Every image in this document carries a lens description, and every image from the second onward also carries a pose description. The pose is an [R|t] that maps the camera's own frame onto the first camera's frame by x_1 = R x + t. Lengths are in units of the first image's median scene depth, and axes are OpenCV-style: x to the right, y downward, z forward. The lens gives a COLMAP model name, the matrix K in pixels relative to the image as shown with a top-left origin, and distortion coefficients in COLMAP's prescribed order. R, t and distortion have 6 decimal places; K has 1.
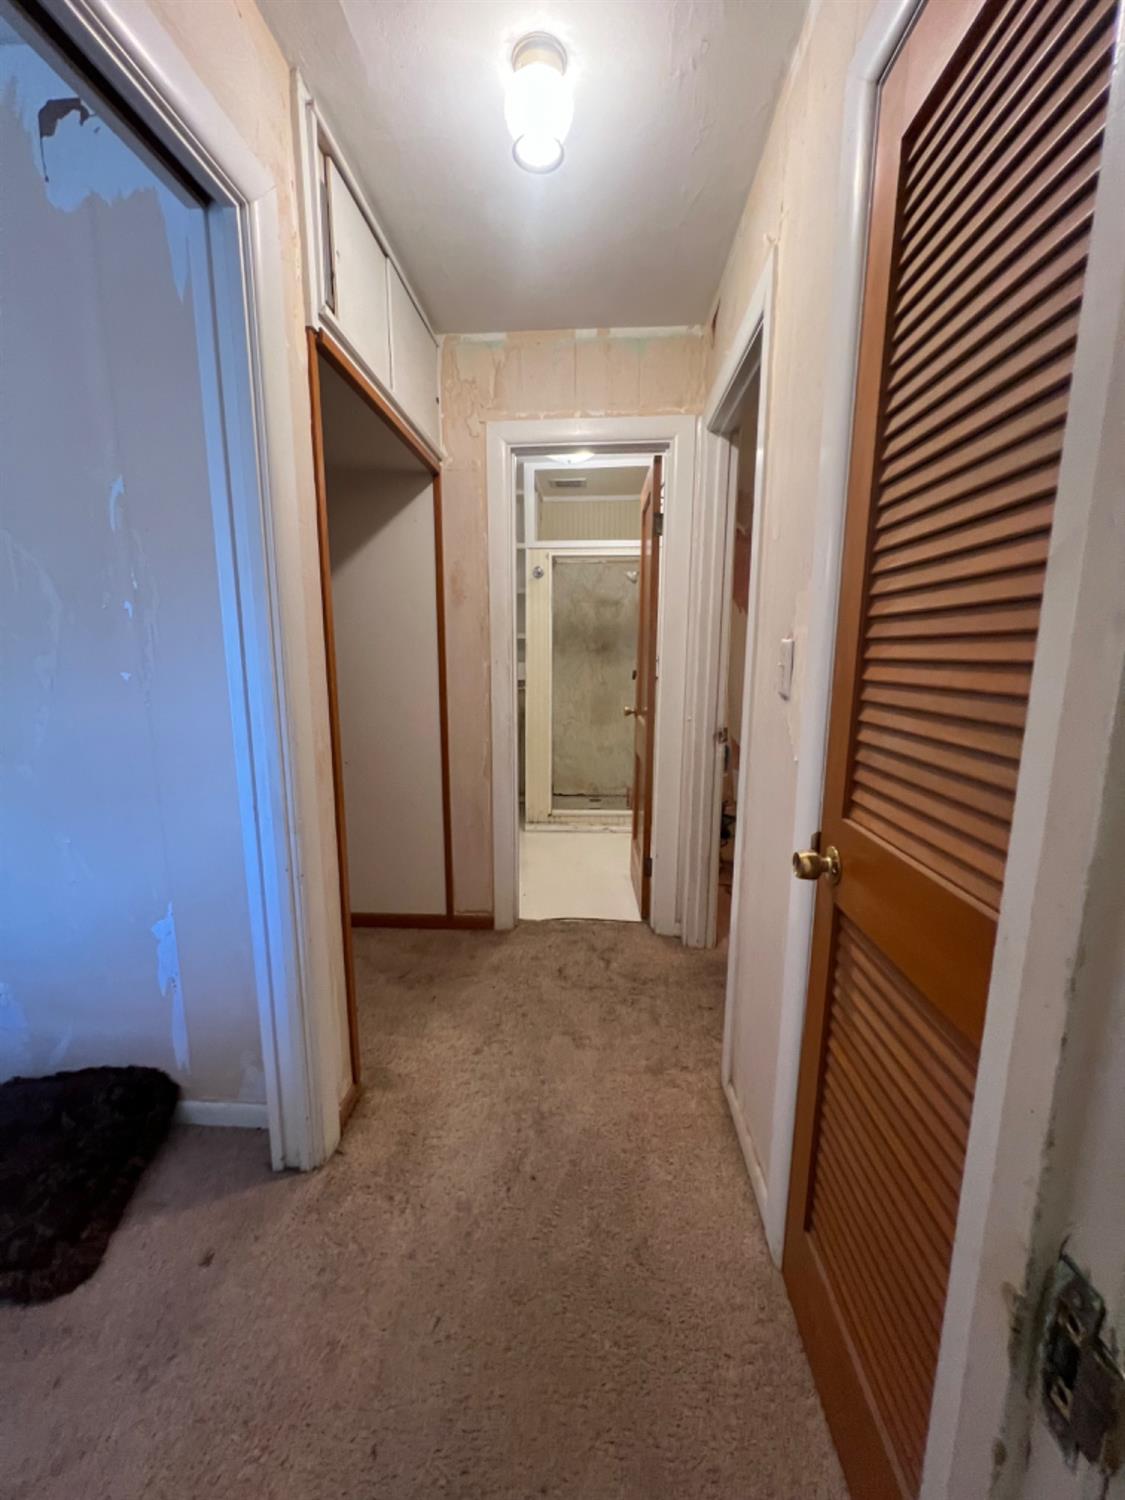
lens RADIAL K [[597.8, 0, 565.7], [0, 597.8, 750.1], [0, 0, 1]] dist [-0.003979, -0.000129]
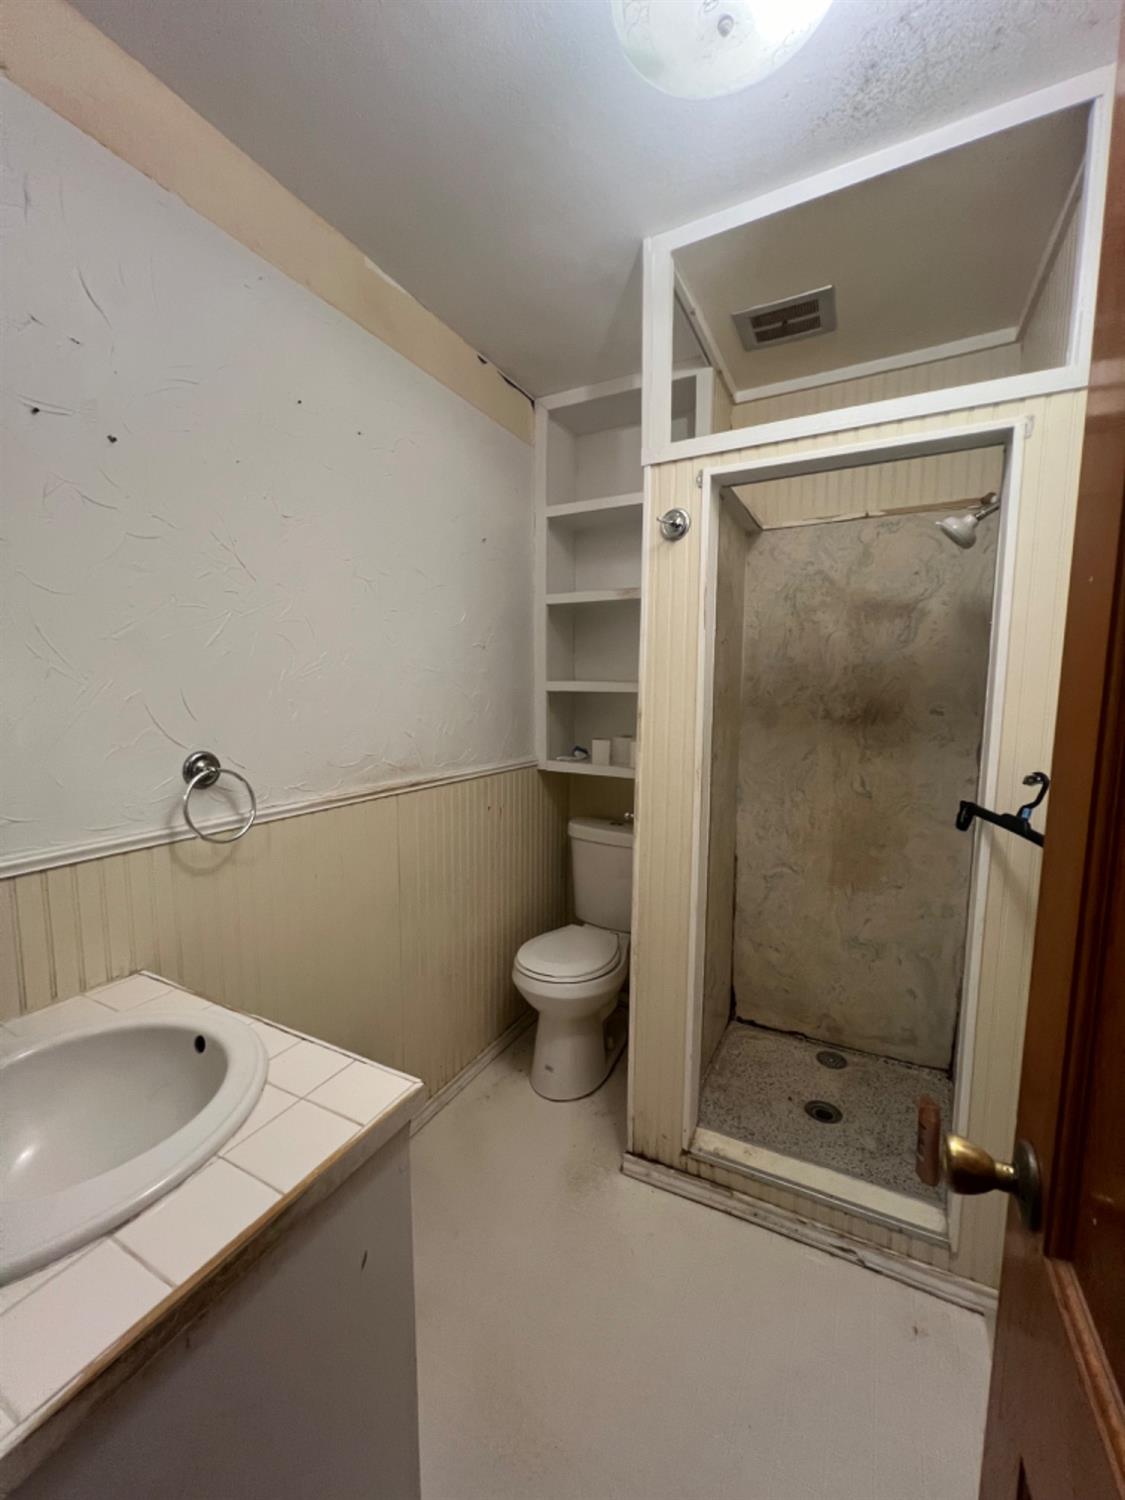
lens RADIAL K [[597.8, 0, 557.0], [0, 597.8, 761.9], [0, 0, 1]] dist [-0.003979, -0.000129]
pose [[0.906570, 0.043597, -0.419798, 0.041941], [-0.068401, 0.996678, -0.044206, -0.102712], [0.416477, 0.068791, 0.906540, 0.521522]]
